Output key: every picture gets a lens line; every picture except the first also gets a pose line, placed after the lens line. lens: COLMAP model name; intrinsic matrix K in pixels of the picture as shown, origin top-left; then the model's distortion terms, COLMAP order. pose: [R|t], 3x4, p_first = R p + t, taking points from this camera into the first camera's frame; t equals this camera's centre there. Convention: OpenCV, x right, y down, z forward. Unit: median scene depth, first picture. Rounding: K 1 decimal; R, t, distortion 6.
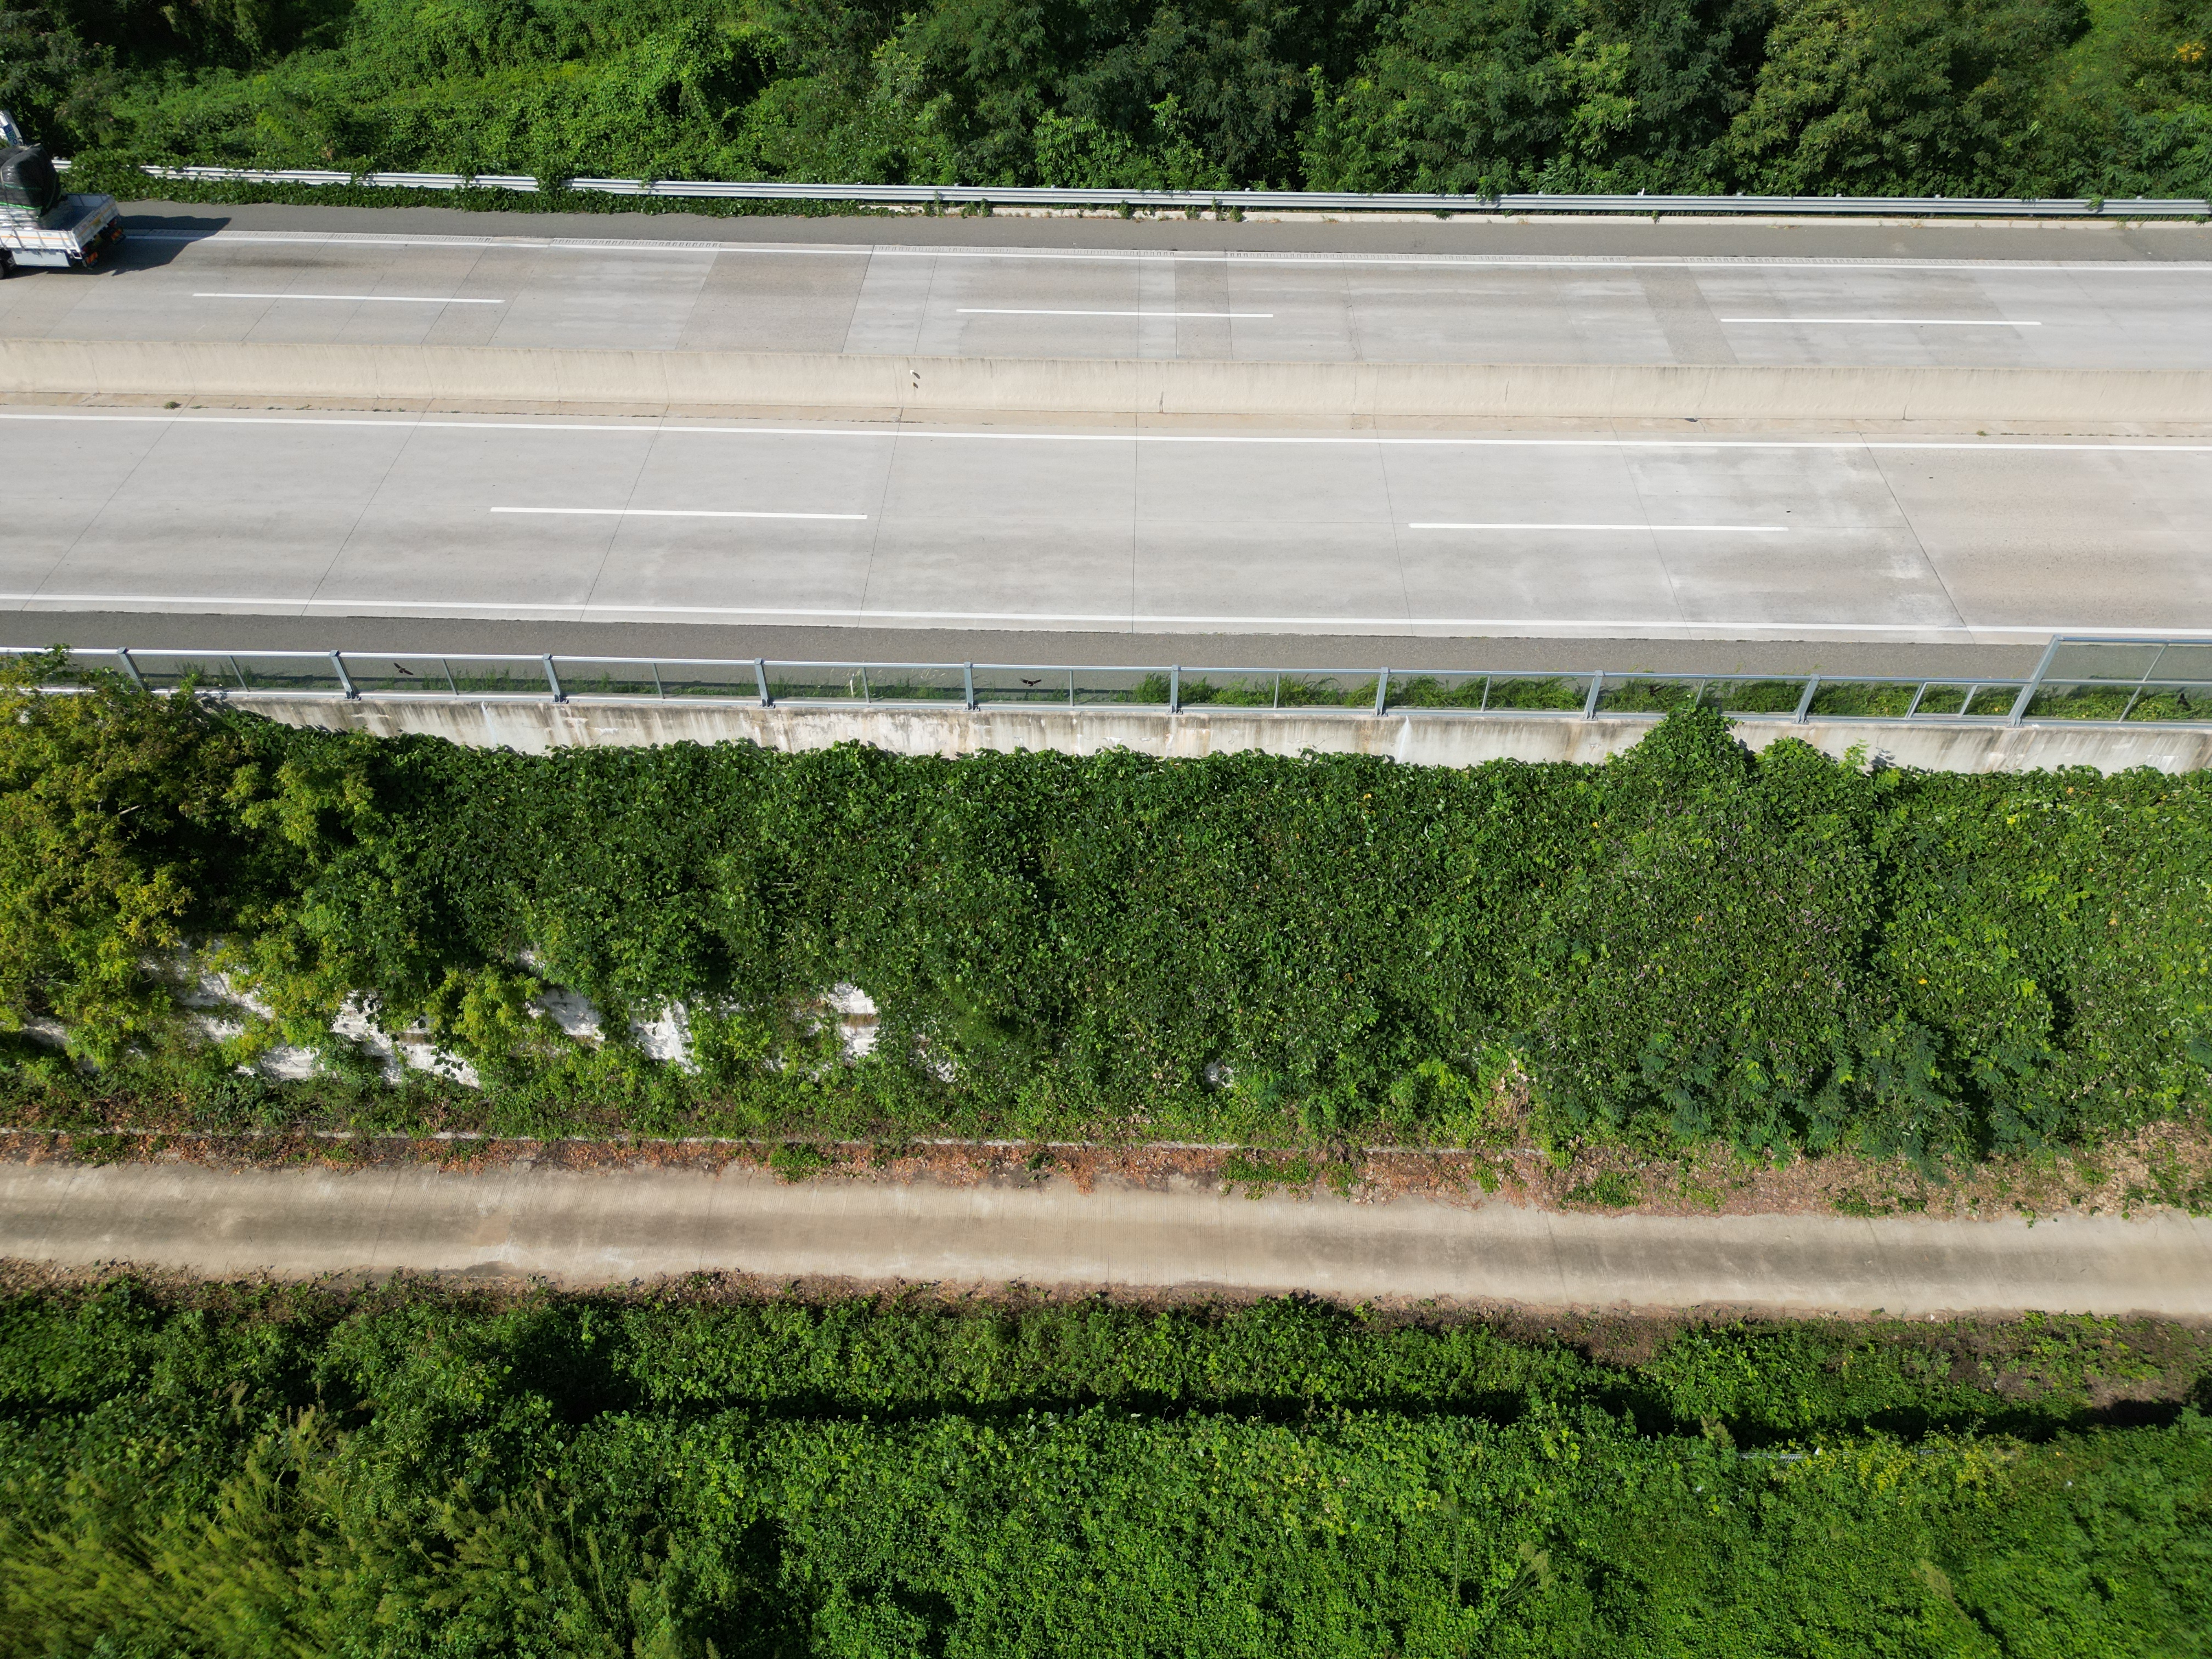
lens RADIAL K [[1558.6, 0, 1133.5], [0, 1558.6, 825.5], [0, 0, 1]] dist [0.071350, -0.068702]
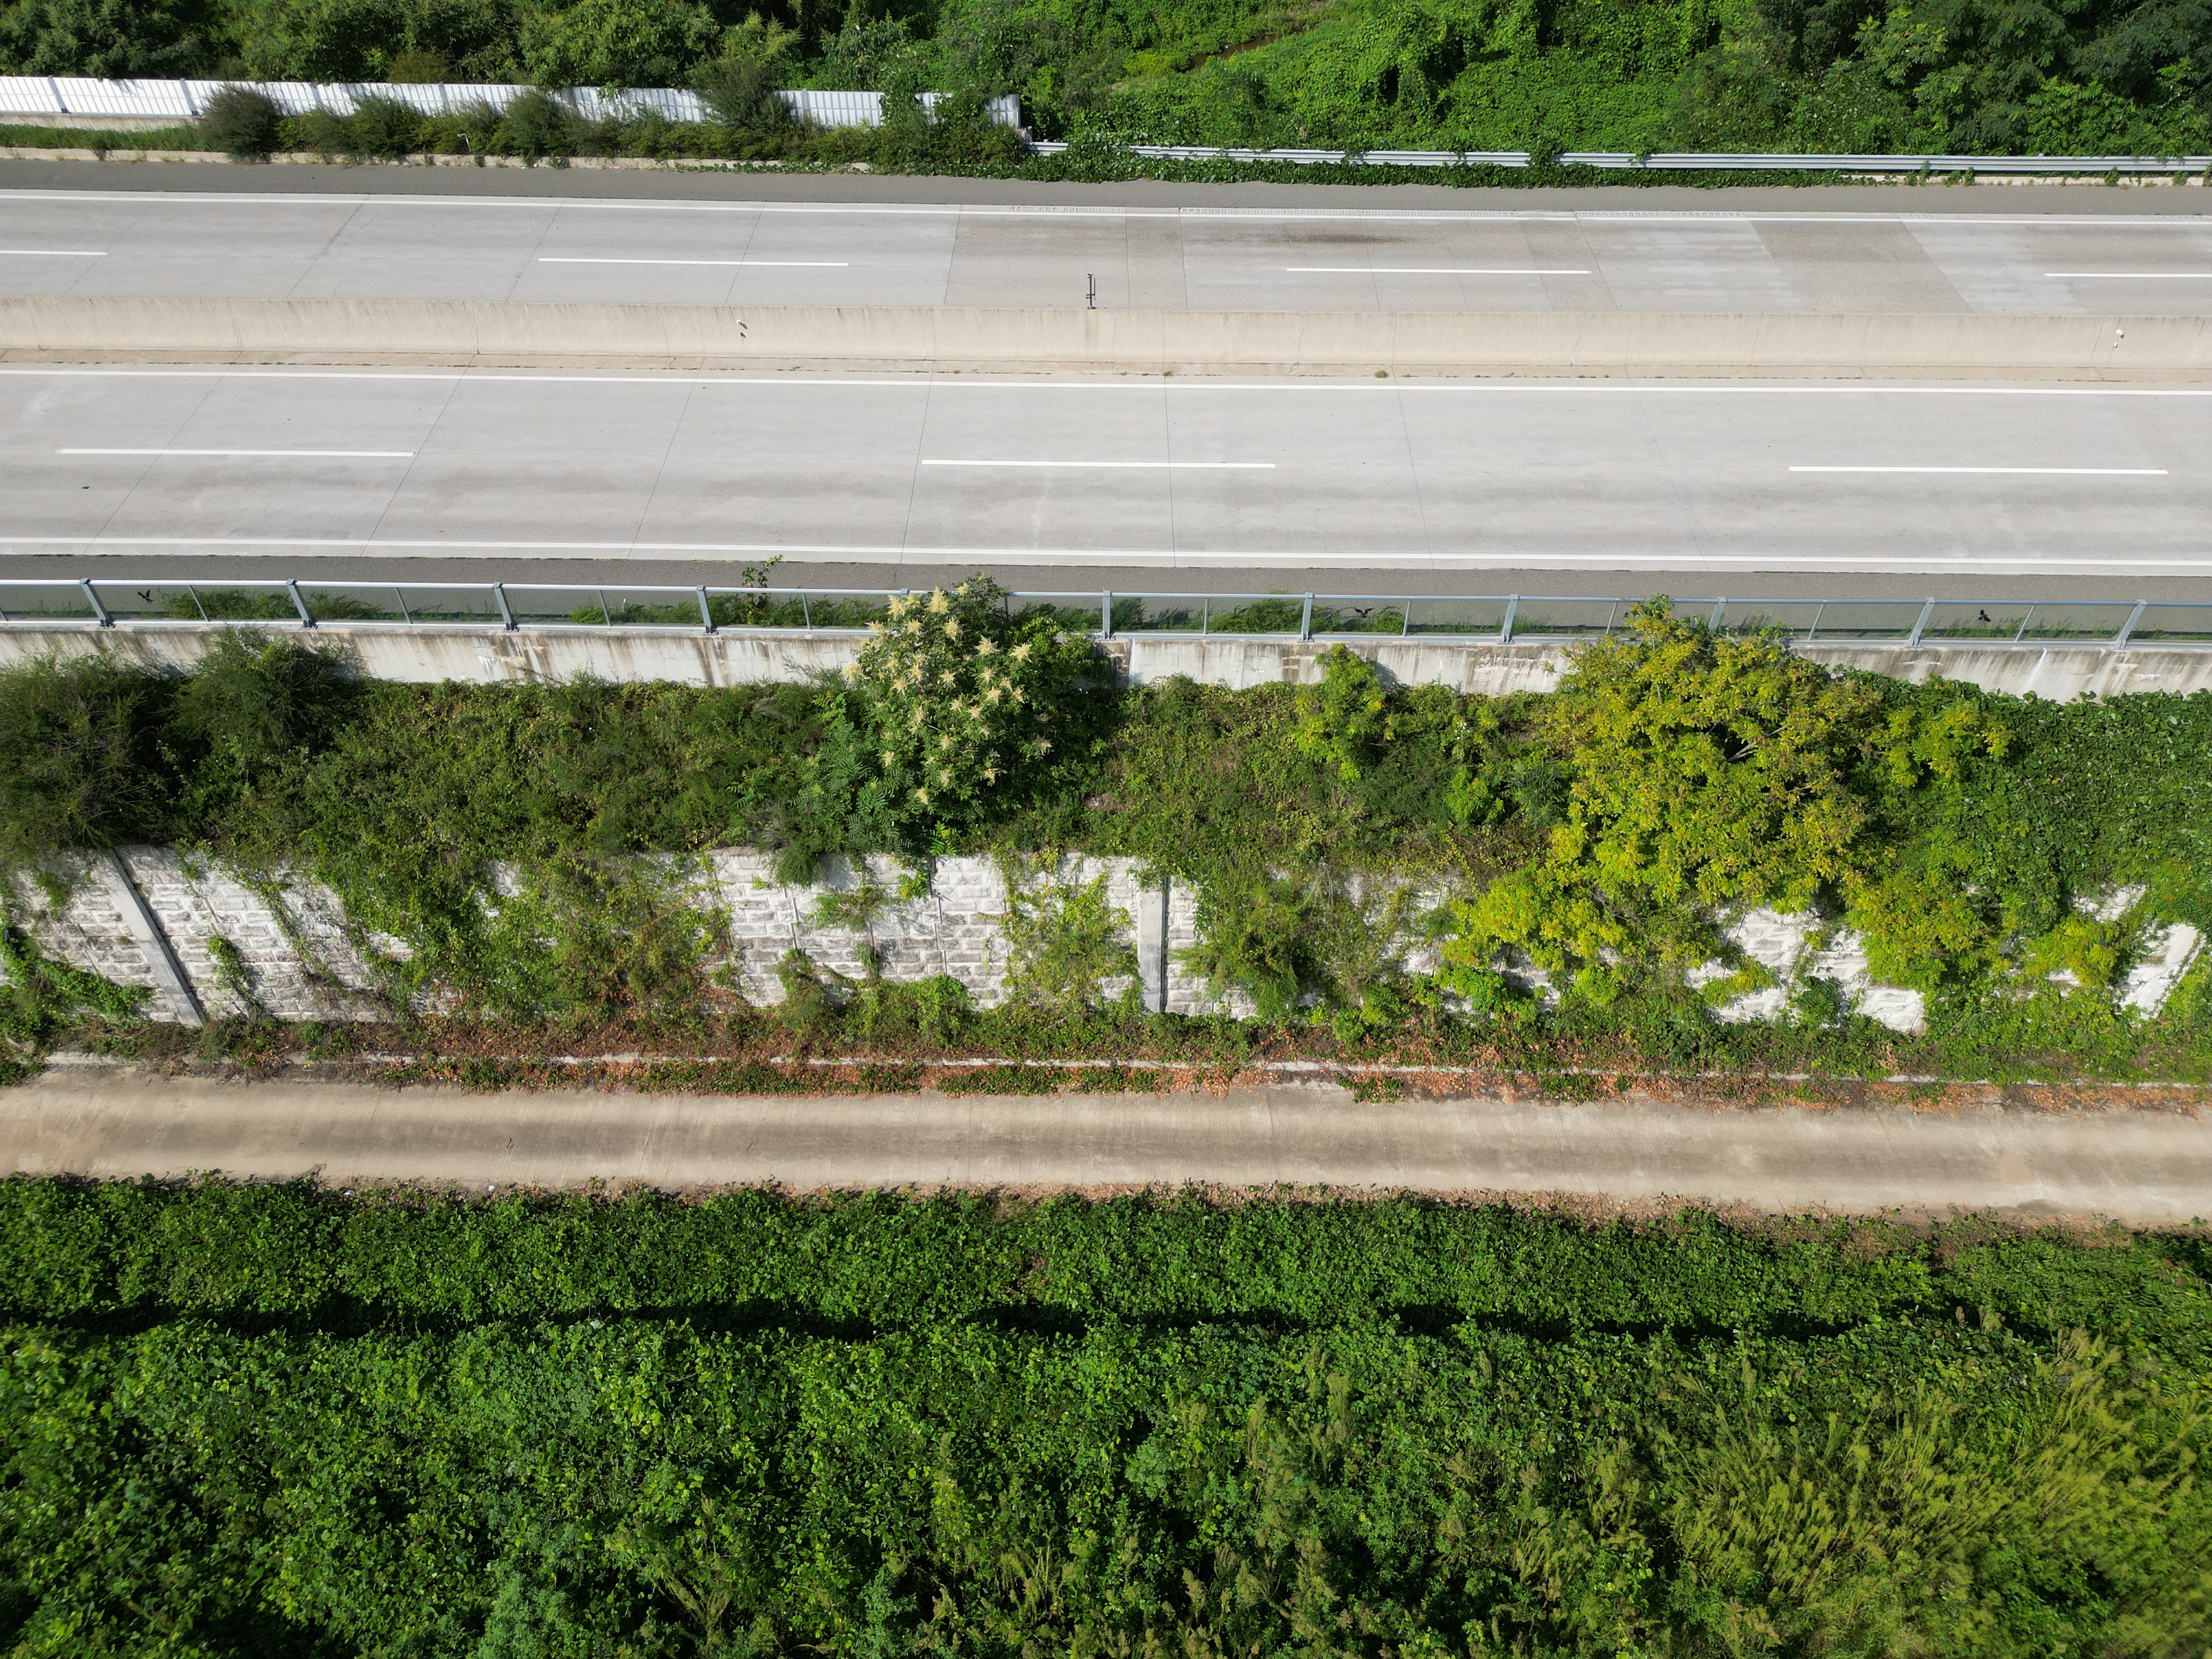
lens RADIAL K [[1558.6, 0, 1133.5], [0, 1558.6, 825.5], [0, 0, 1]] dist [0.071350, -0.068702]
pose [[0.999999, -0.000956, 0.001426, -0.684803], [0.000957, 0.999999, -0.000844, 0.024706], [-0.001426, 0.000846, 0.999999, -0.014138]]
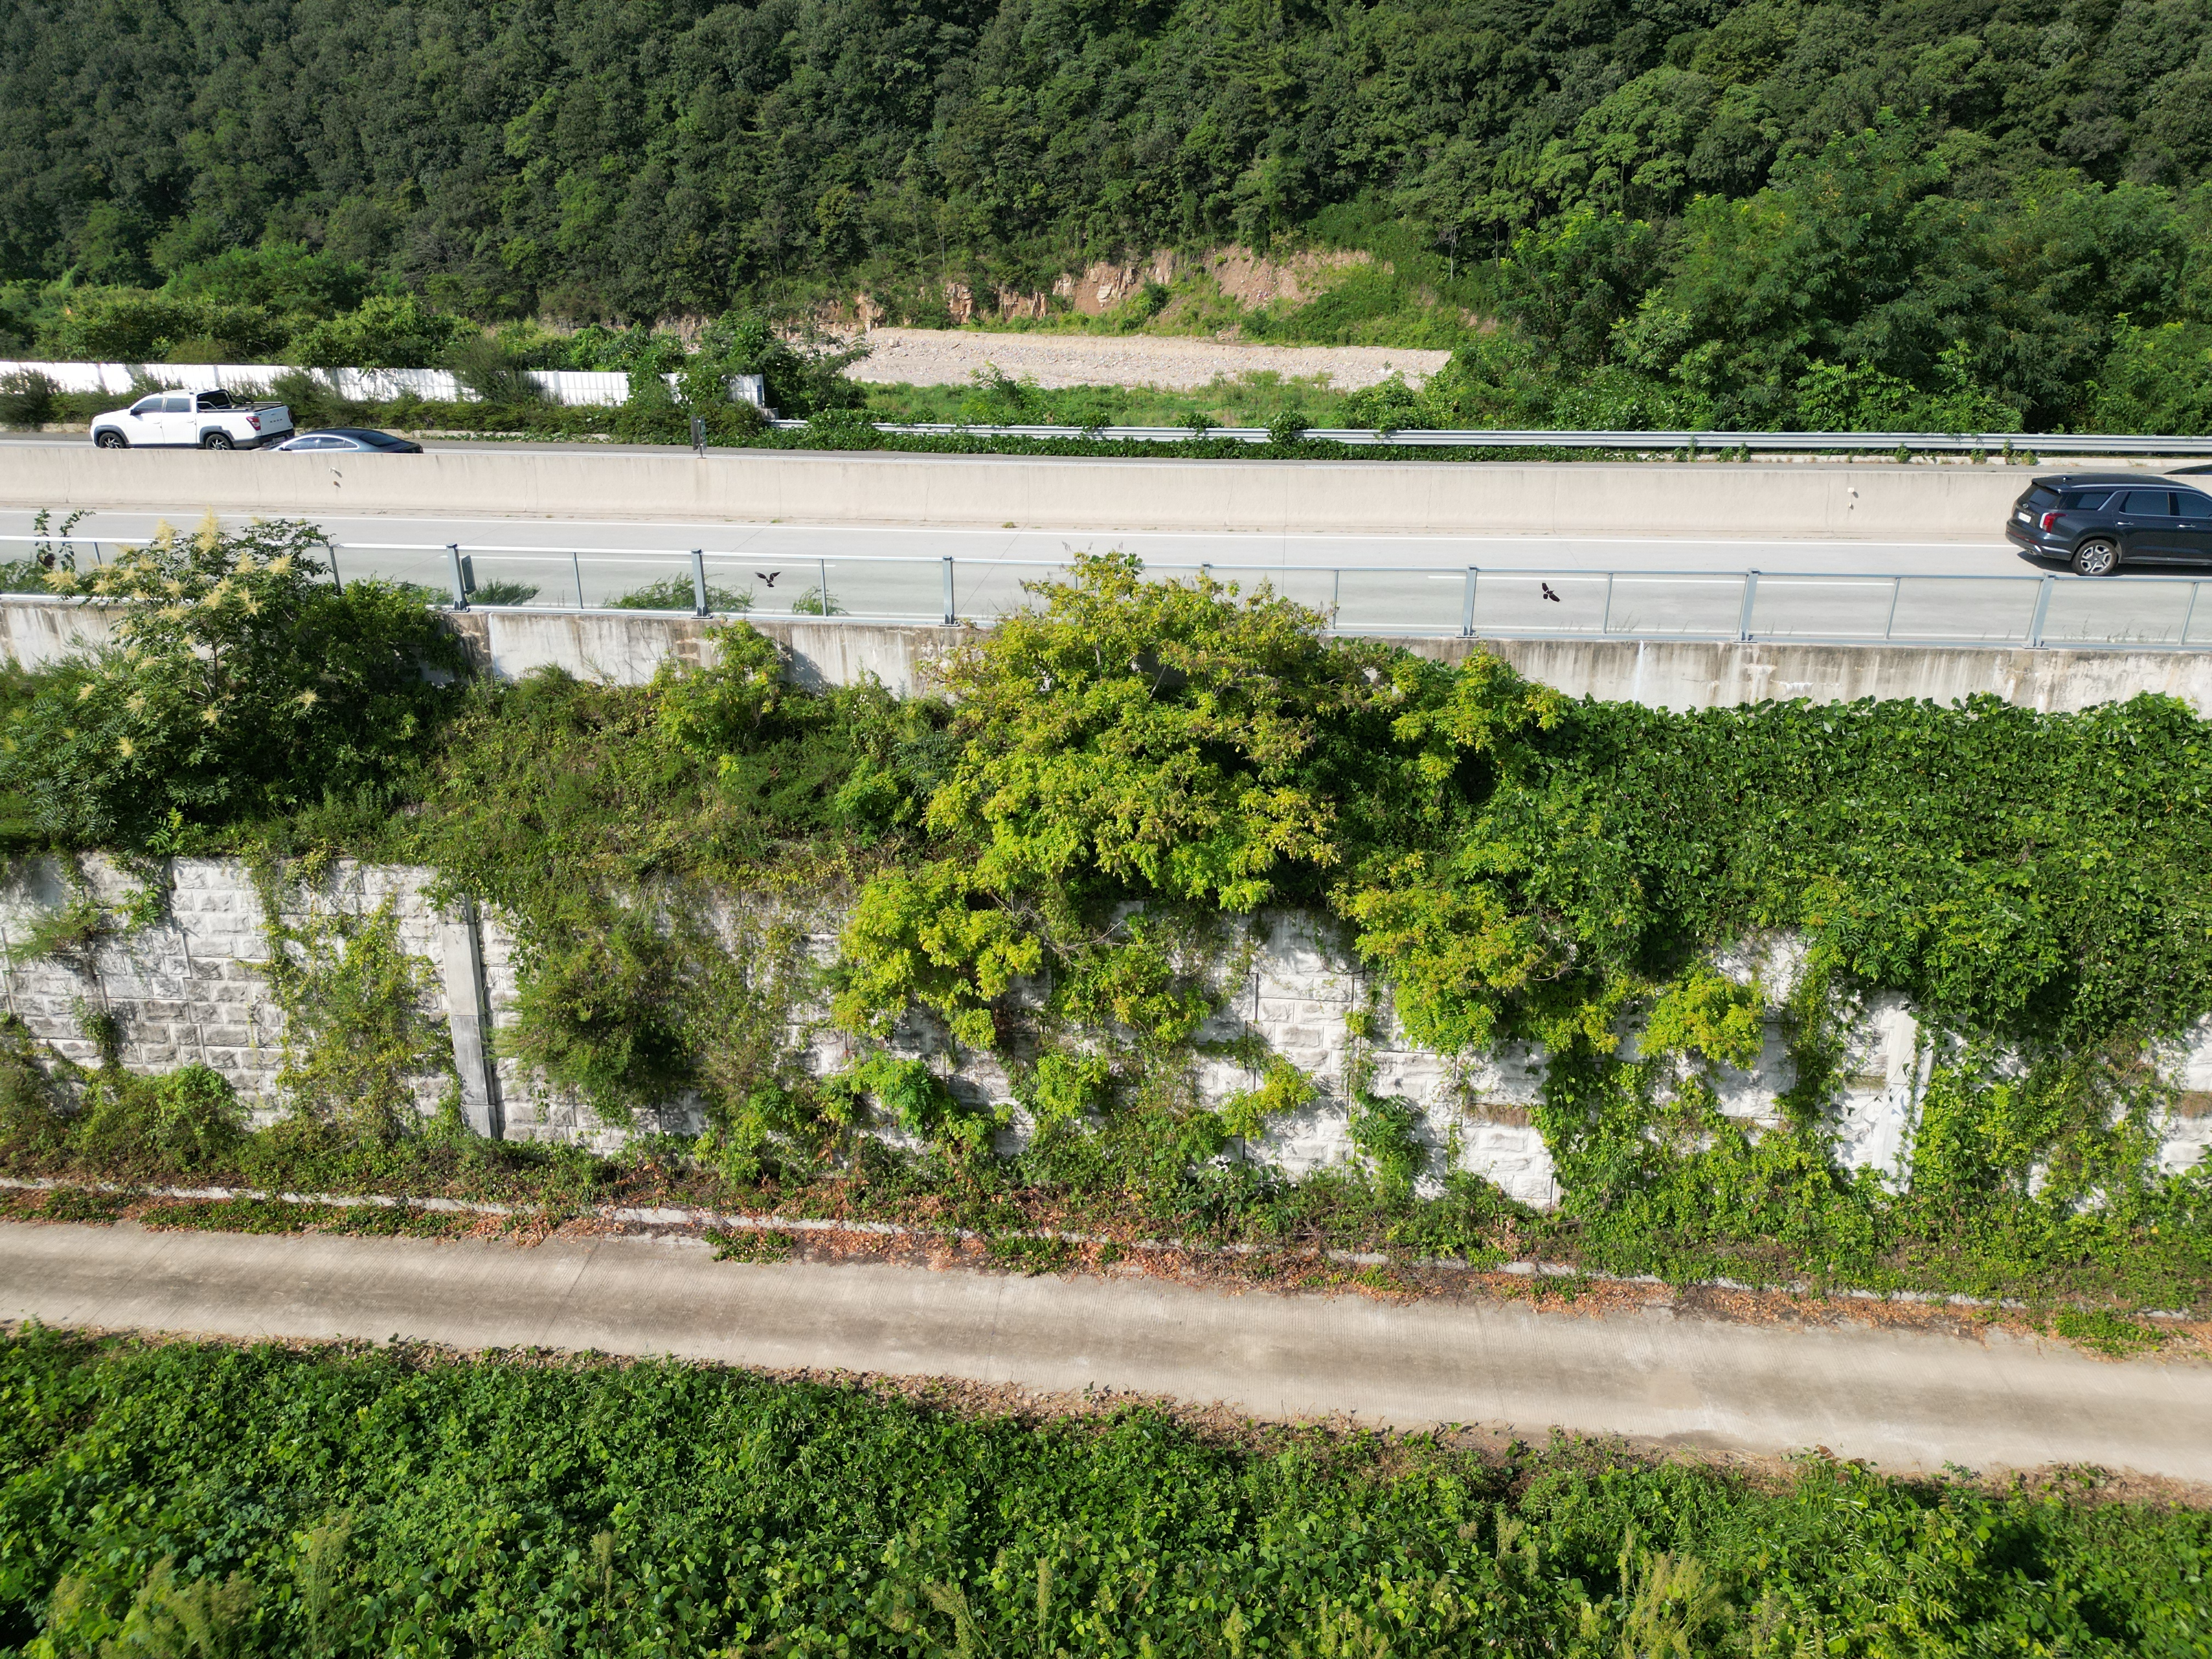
lens RADIAL K [[1558.6, 0, 1133.5], [0, 1558.6, 825.5], [0, 0, 1]] dist [0.071350, -0.068702]
pose [[0.996221, 0.027566, -0.082369, -0.405629], [-0.057707, 0.918814, -0.390450, 0.217191], [0.064919, 0.393727, 0.916932, 0.217579]]
